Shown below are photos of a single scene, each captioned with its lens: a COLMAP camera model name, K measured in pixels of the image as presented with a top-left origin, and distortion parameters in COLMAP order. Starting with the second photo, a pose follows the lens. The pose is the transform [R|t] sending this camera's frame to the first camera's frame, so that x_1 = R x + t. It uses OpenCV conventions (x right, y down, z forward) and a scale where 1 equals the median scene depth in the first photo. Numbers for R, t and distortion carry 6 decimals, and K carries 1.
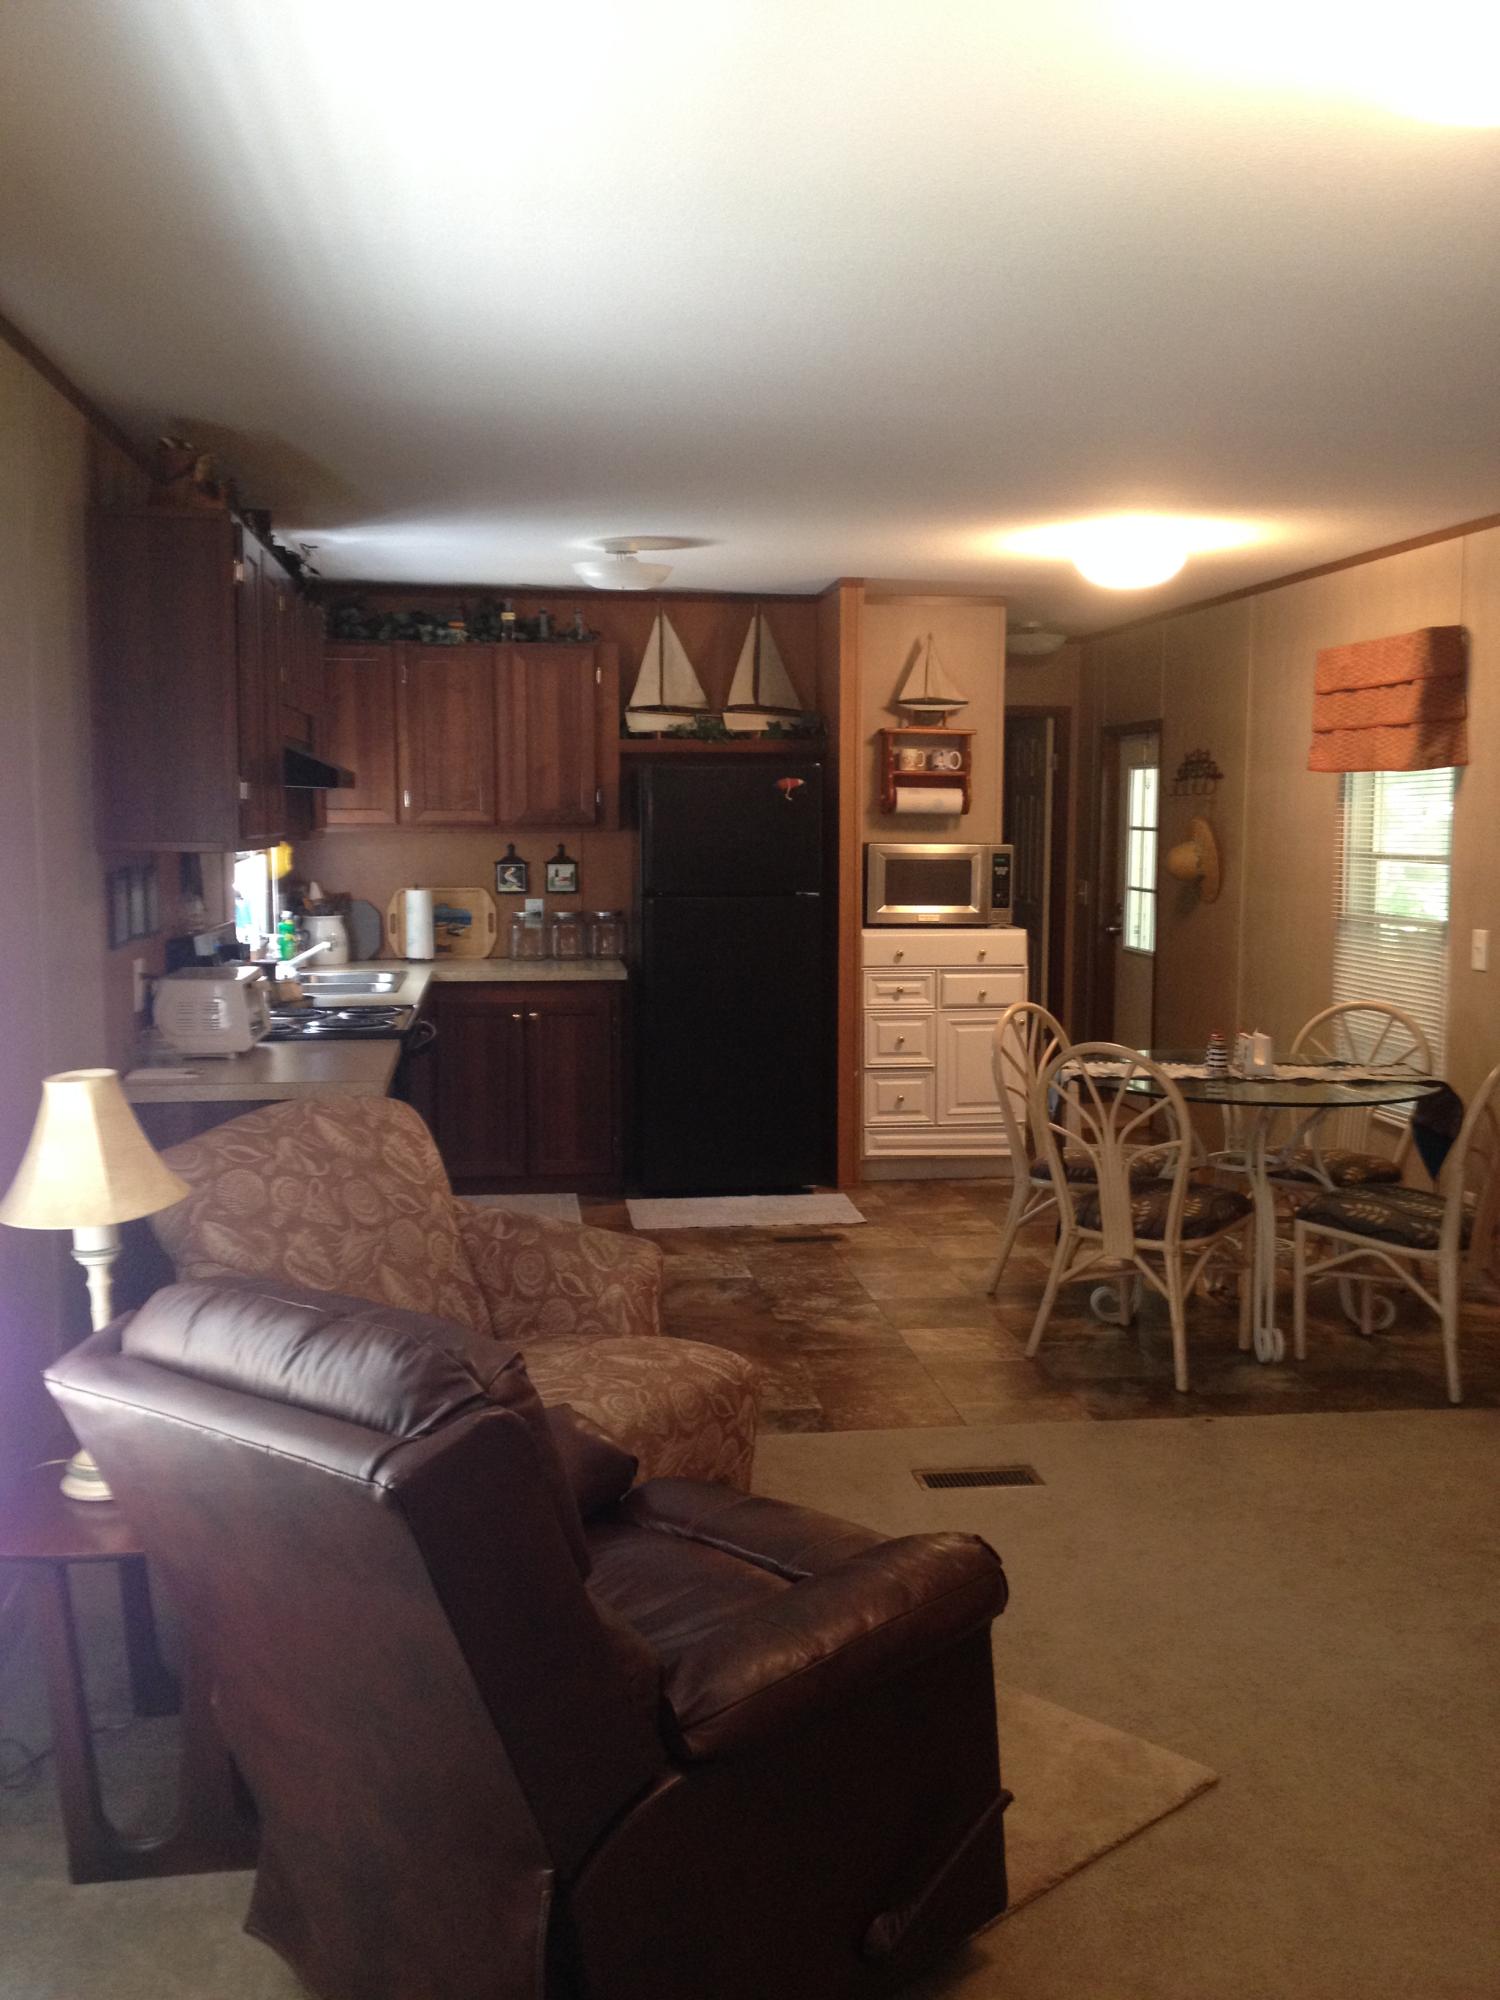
lens RADIAL K [[1869.1, 0, 750.0], [0, 1869.1, 1000.0], [0, 0, 1]] dist [0.003672, 0.002850]
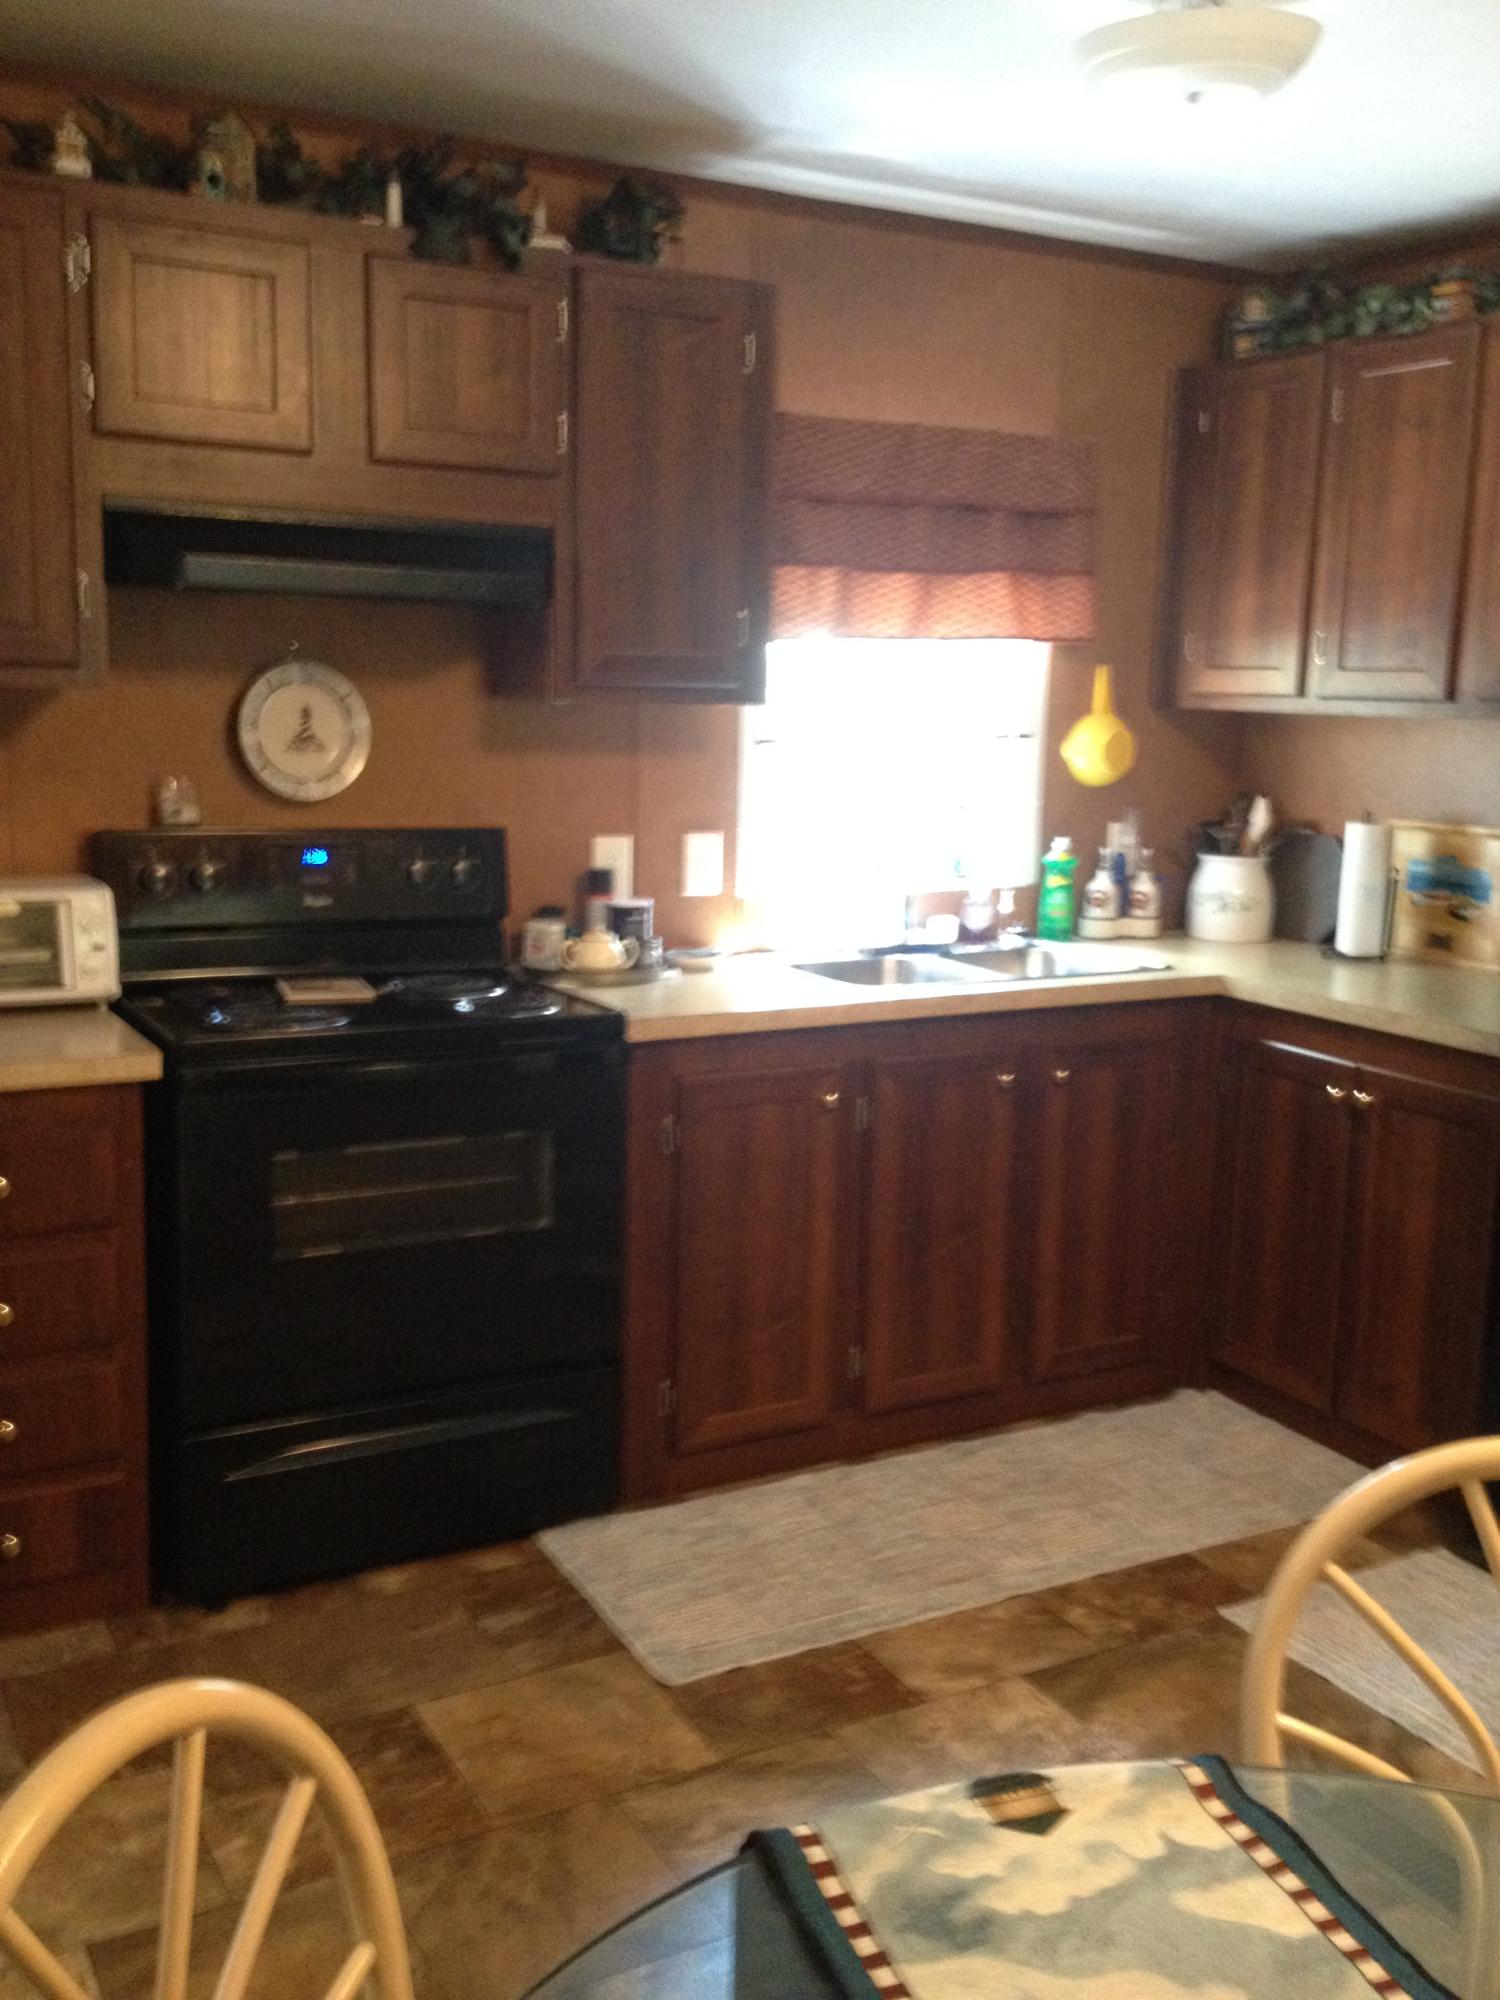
lens RADIAL K [[1869.1, 0, 750.0], [0, 1869.1, 1000.0], [0, 0, 1]] dist [0.003672, 0.002850]
pose [[0.364285, 0.163102, -0.916893, 0.263896], [-0.116870, 0.984767, 0.128743, -0.060080], [0.923925, 0.060258, 0.377798, 0.670904]]
